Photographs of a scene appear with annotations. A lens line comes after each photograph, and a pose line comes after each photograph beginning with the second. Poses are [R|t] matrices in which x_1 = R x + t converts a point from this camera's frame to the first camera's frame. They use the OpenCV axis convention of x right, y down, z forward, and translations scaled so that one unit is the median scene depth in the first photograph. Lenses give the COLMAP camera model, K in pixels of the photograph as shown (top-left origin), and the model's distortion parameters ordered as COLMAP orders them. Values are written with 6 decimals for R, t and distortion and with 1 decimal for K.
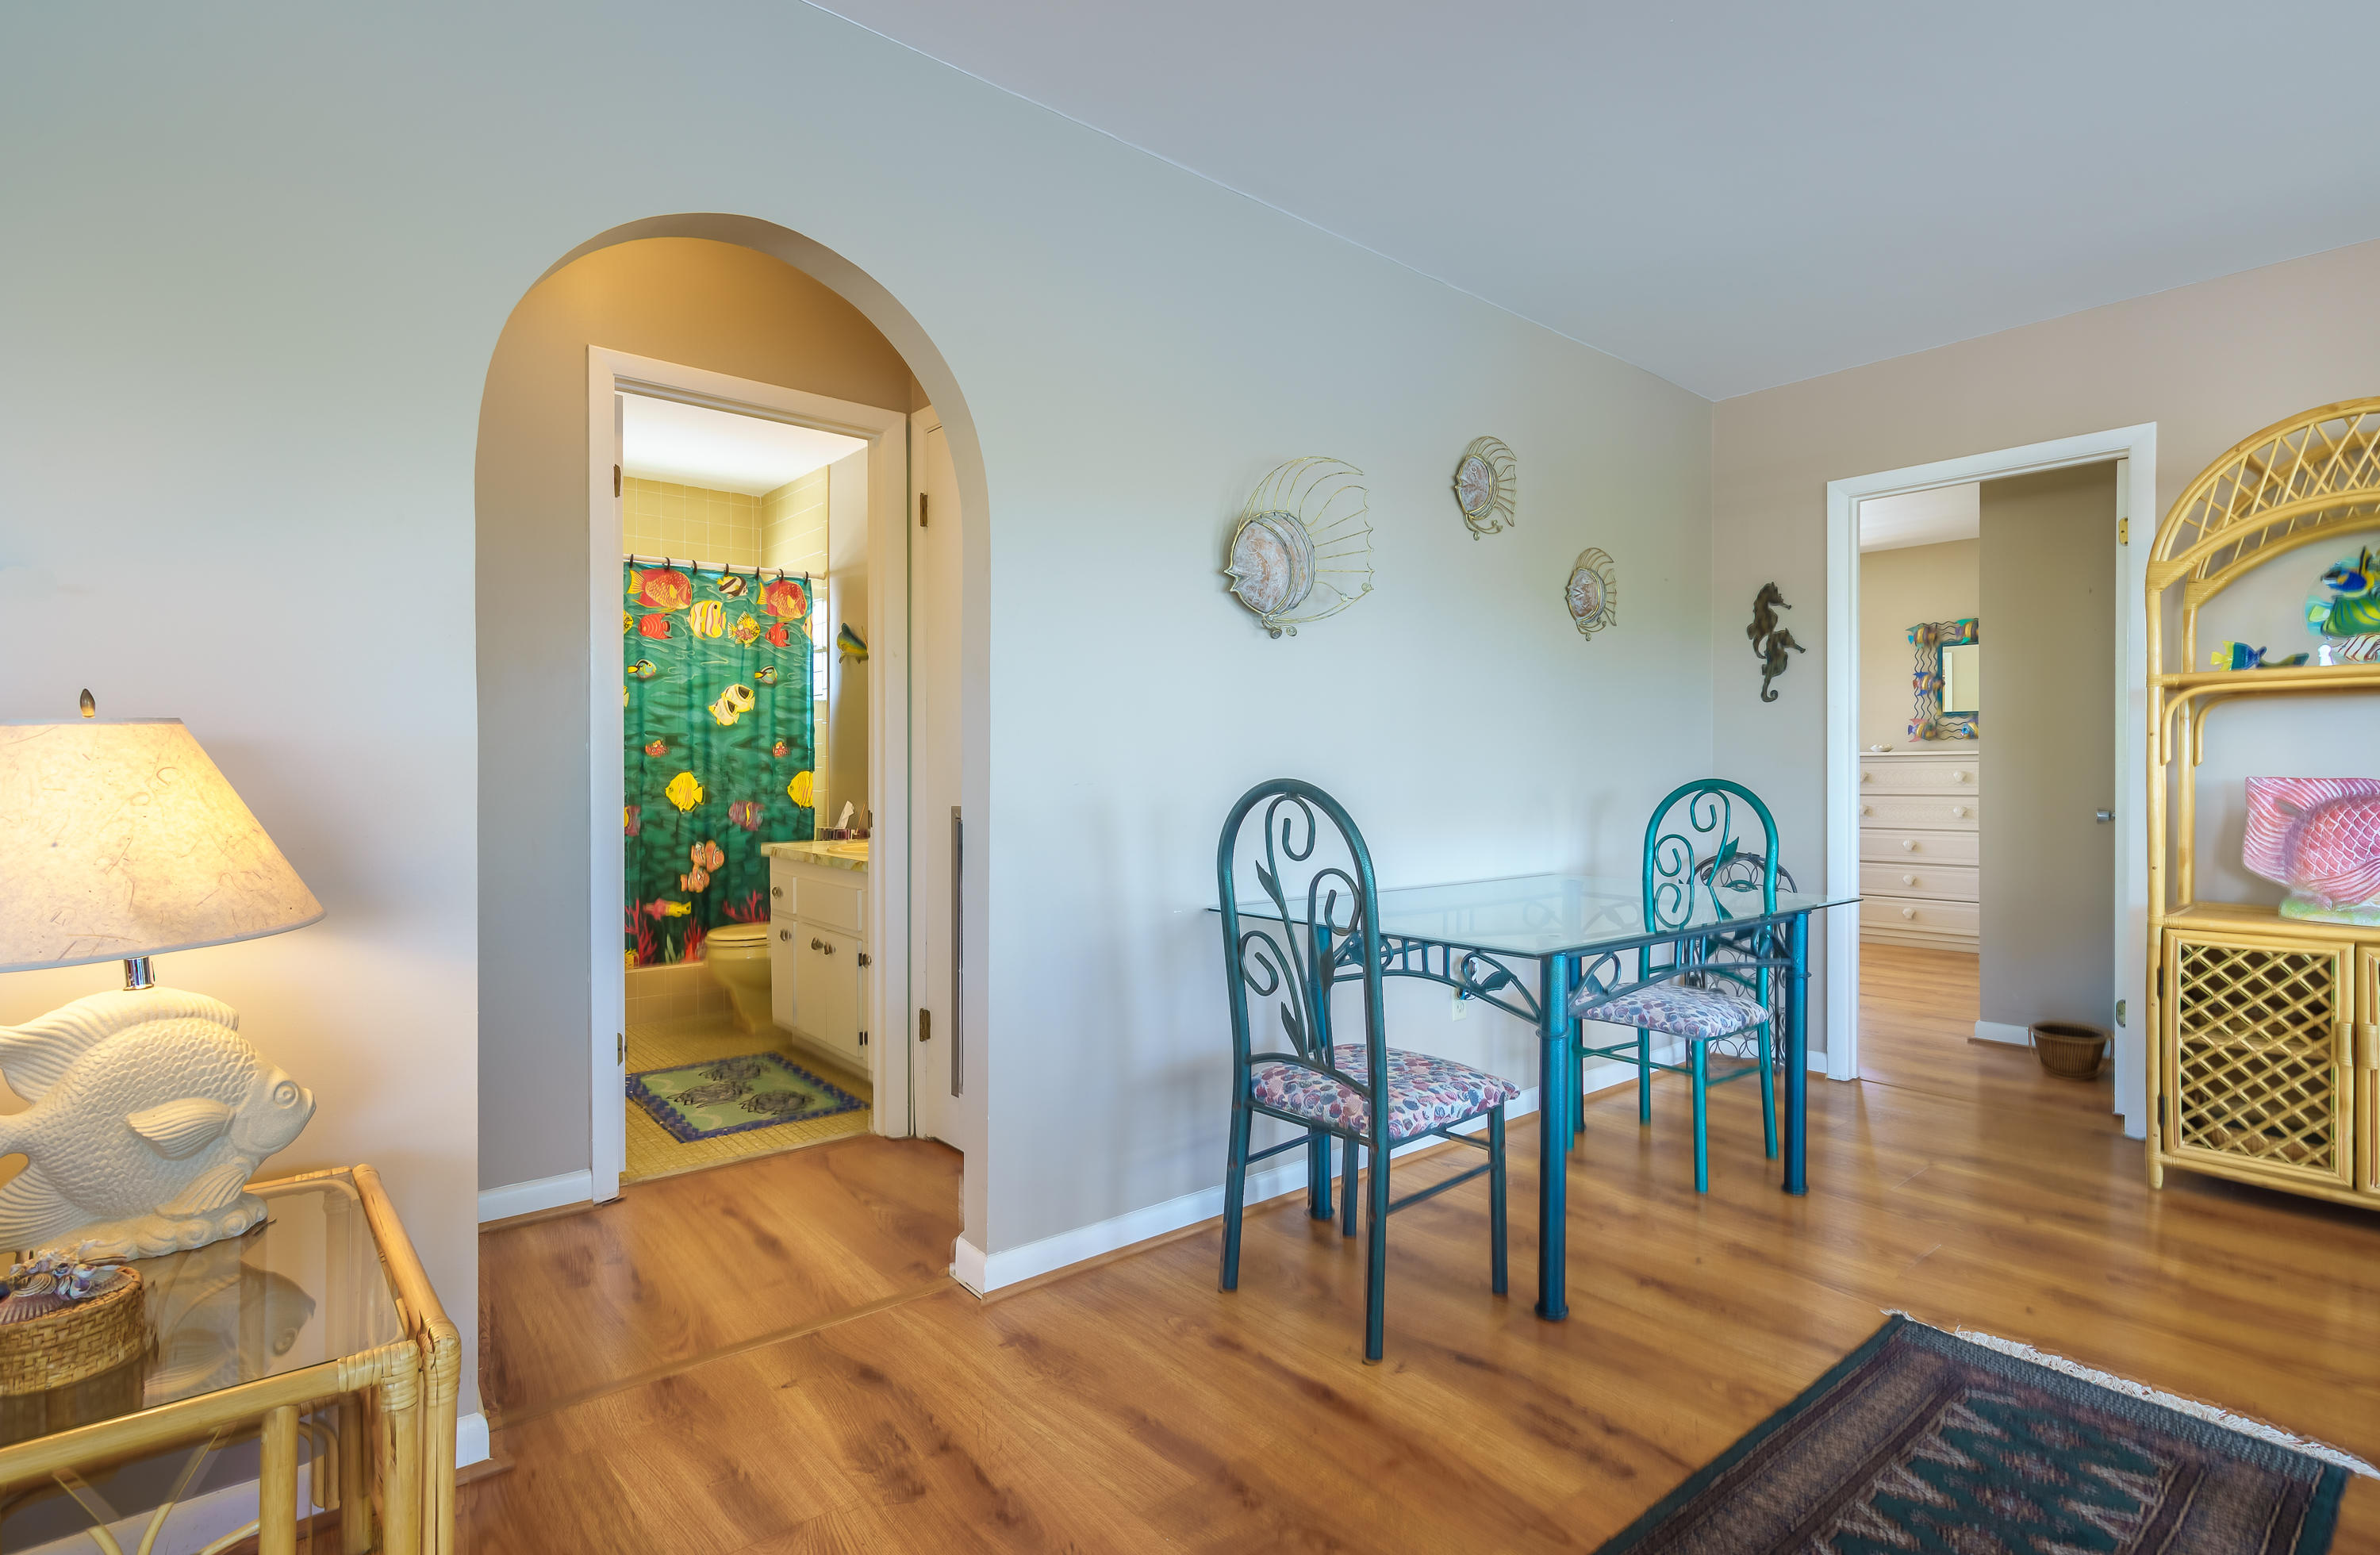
lens RADIAL K [[1208.4, 0, 1197.0], [0, 1208.4, 778.9], [0, 0, 1]] dist [0.002710, -0.000010]
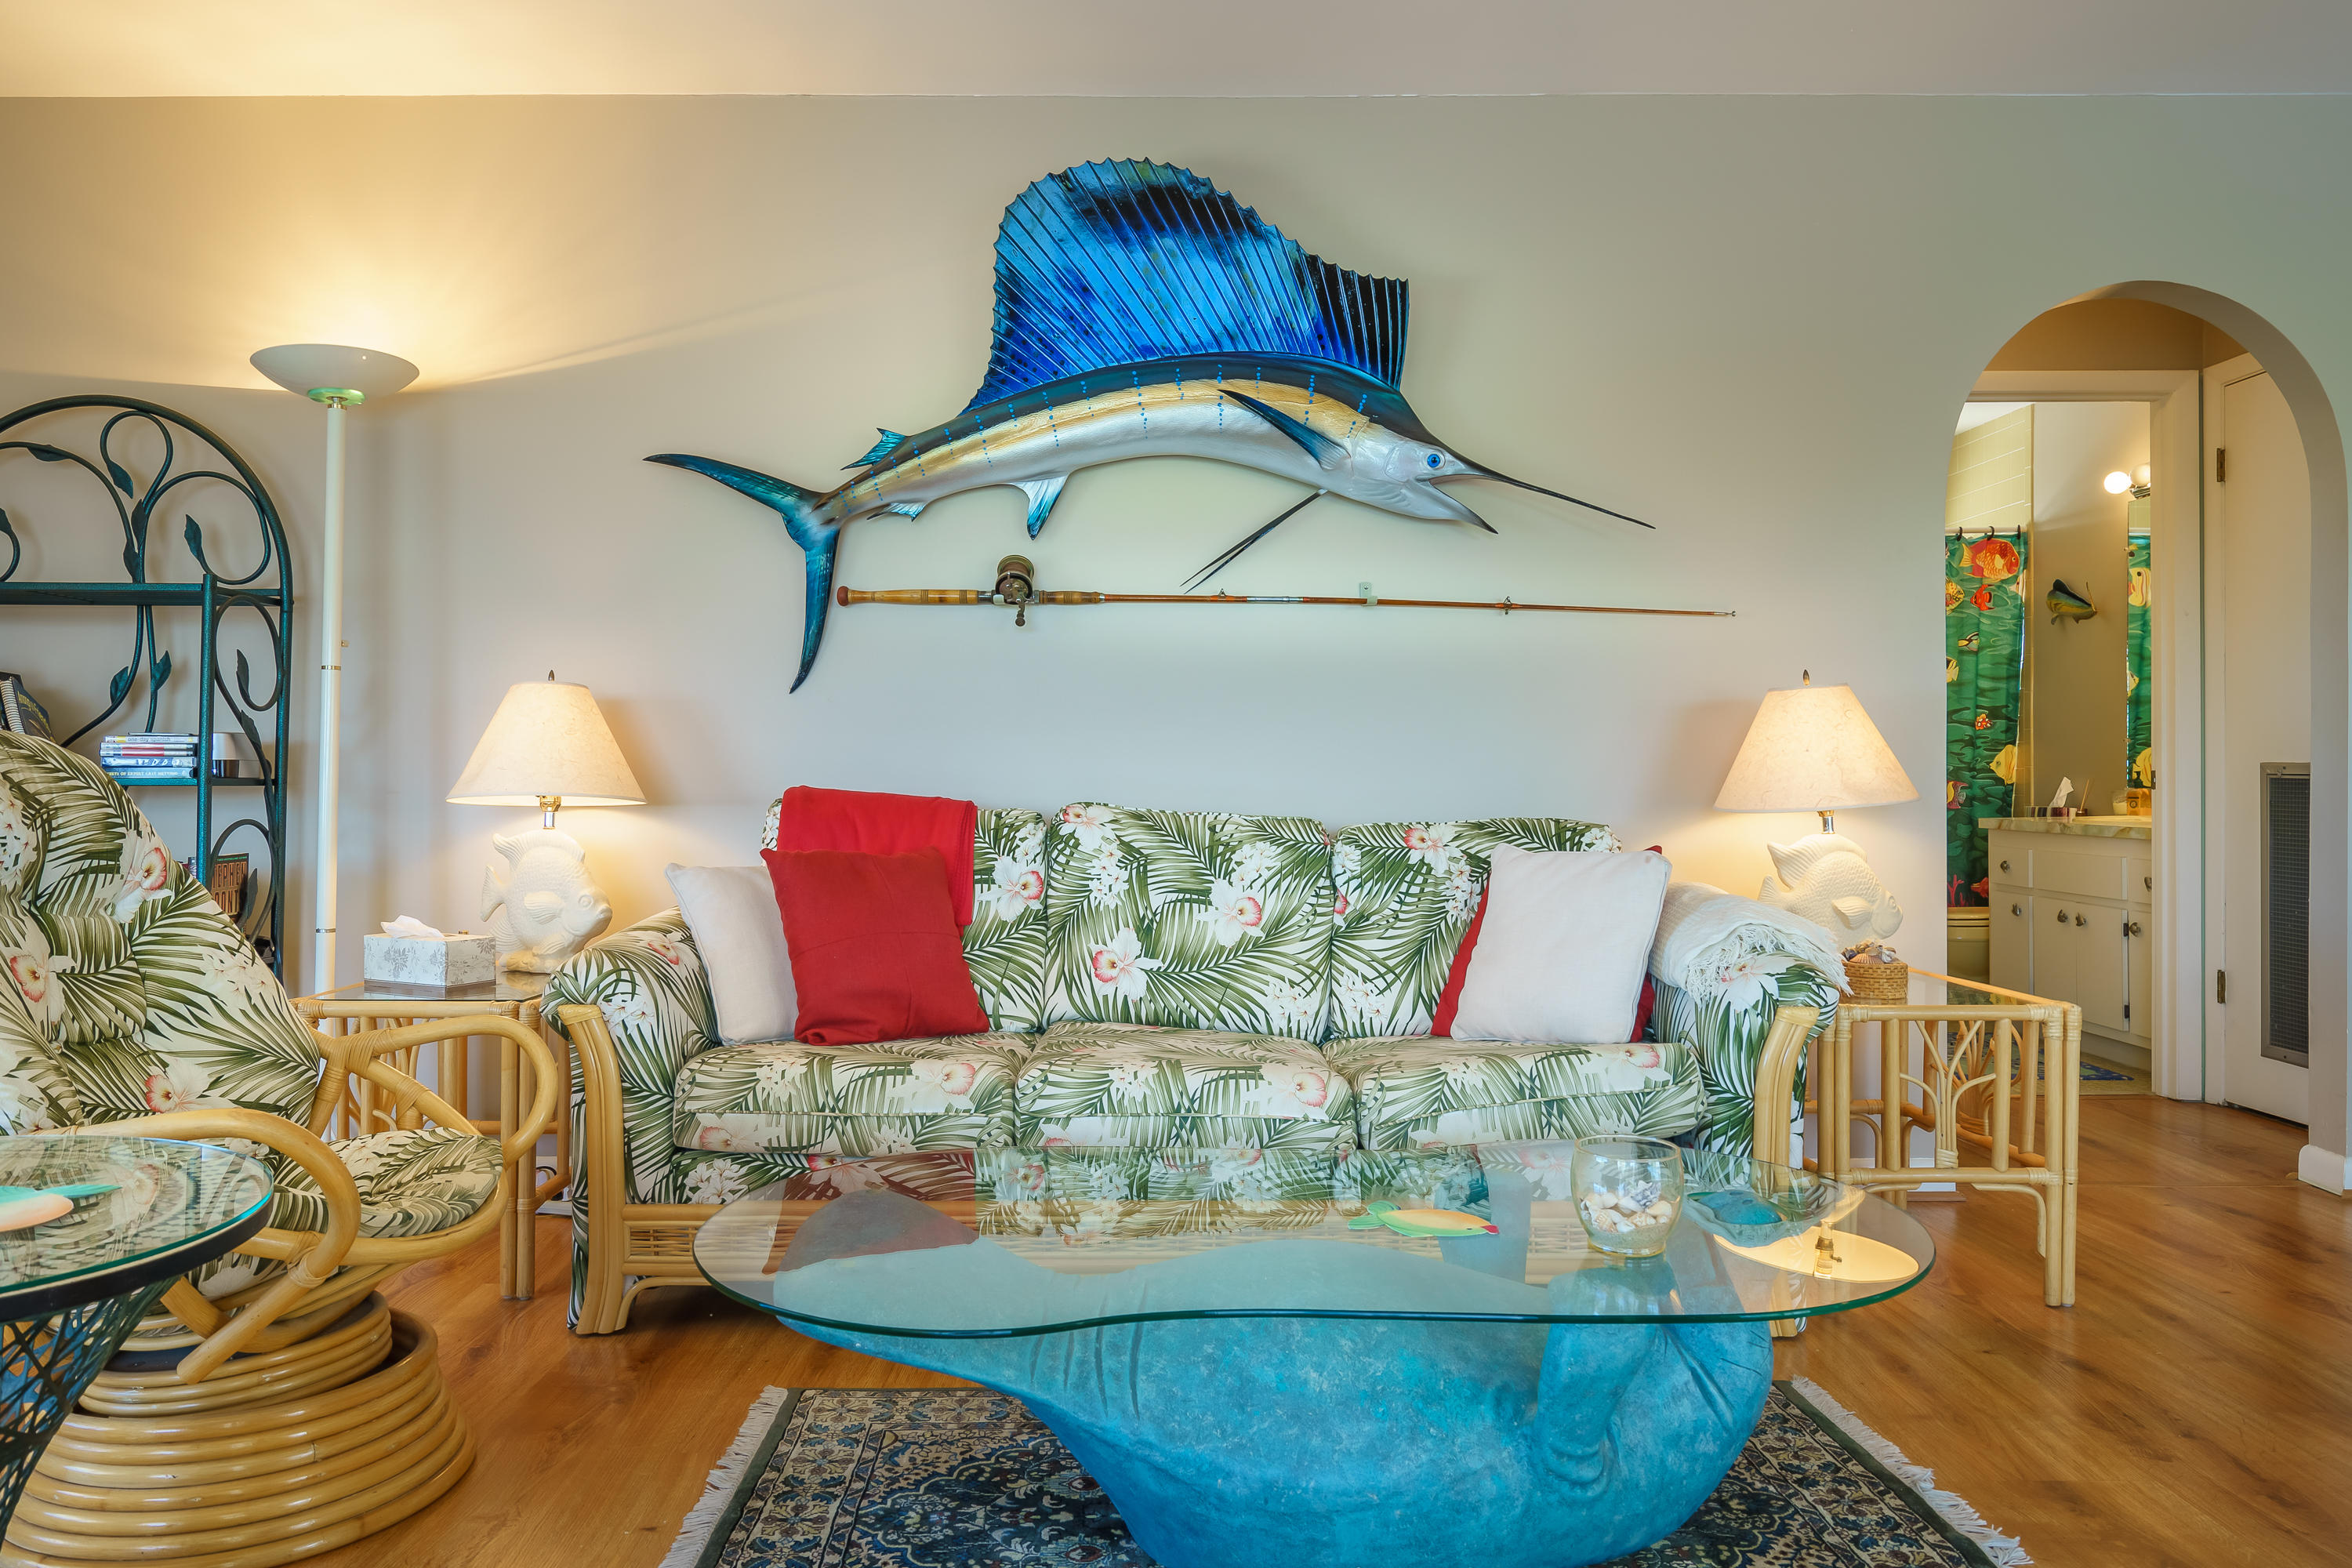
lens RADIAL K [[1650.7, 0, 1177.5], [0, 1650.7, 780.4], [0, 0, 1]] dist [-0.002070, -0.001024]
pose [[0.770508, -0.000179, -0.637430, -0.015394], [-0.002181, 0.999993, -0.002917, 0.026183], [0.637426, 0.003638, 0.770503, -0.373854]]
